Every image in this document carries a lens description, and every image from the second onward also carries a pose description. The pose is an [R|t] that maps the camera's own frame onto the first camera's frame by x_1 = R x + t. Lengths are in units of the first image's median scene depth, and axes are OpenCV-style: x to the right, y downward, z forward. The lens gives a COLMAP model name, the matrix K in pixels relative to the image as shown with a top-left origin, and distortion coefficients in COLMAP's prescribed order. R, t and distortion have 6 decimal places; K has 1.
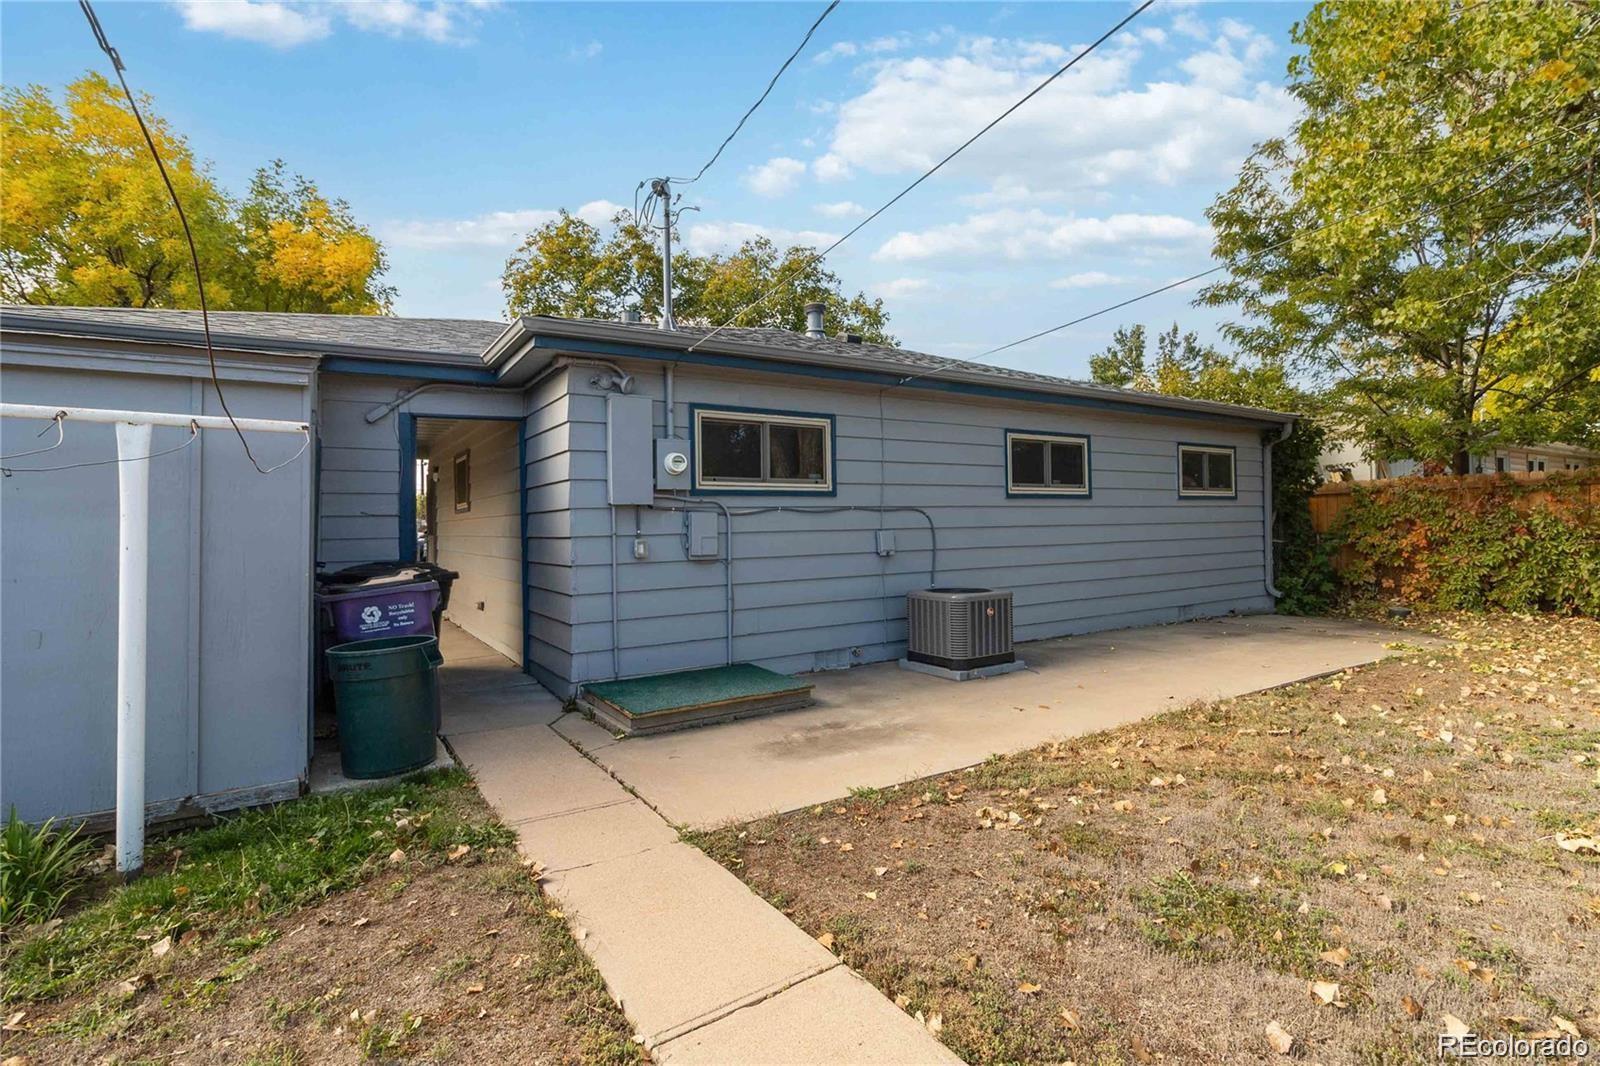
lens RADIAL K [[756.0, 0, 808.2], [0, 756.0, 519.8], [0, 0, 1]] dist [0.003983, 0.000705]
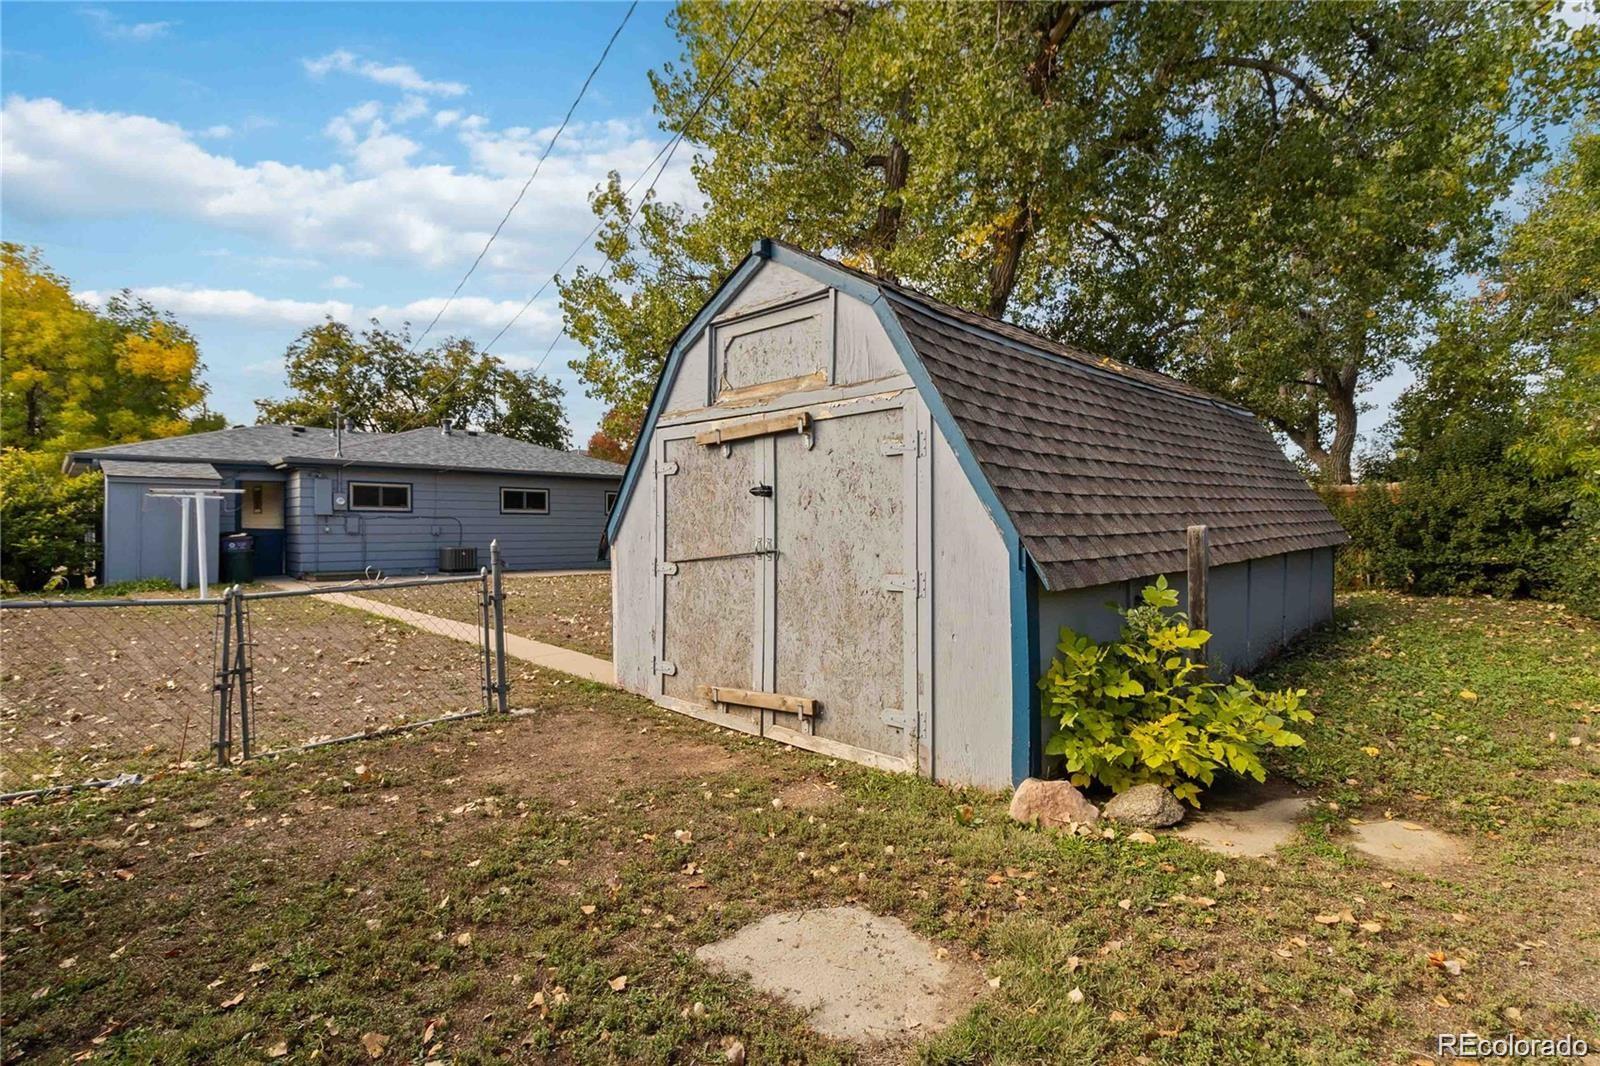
lens RADIAL K [[756.0, 0, 808.2], [0, 756.0, 519.8], [0, 0, 1]] dist [0.003983, 0.000705]
pose [[0.976297, 0.019344, 0.215568, 0.902958], [-0.018439, 0.999811, -0.006210, -0.015280], [-0.215647, 0.002088, 0.976469, -2.130328]]
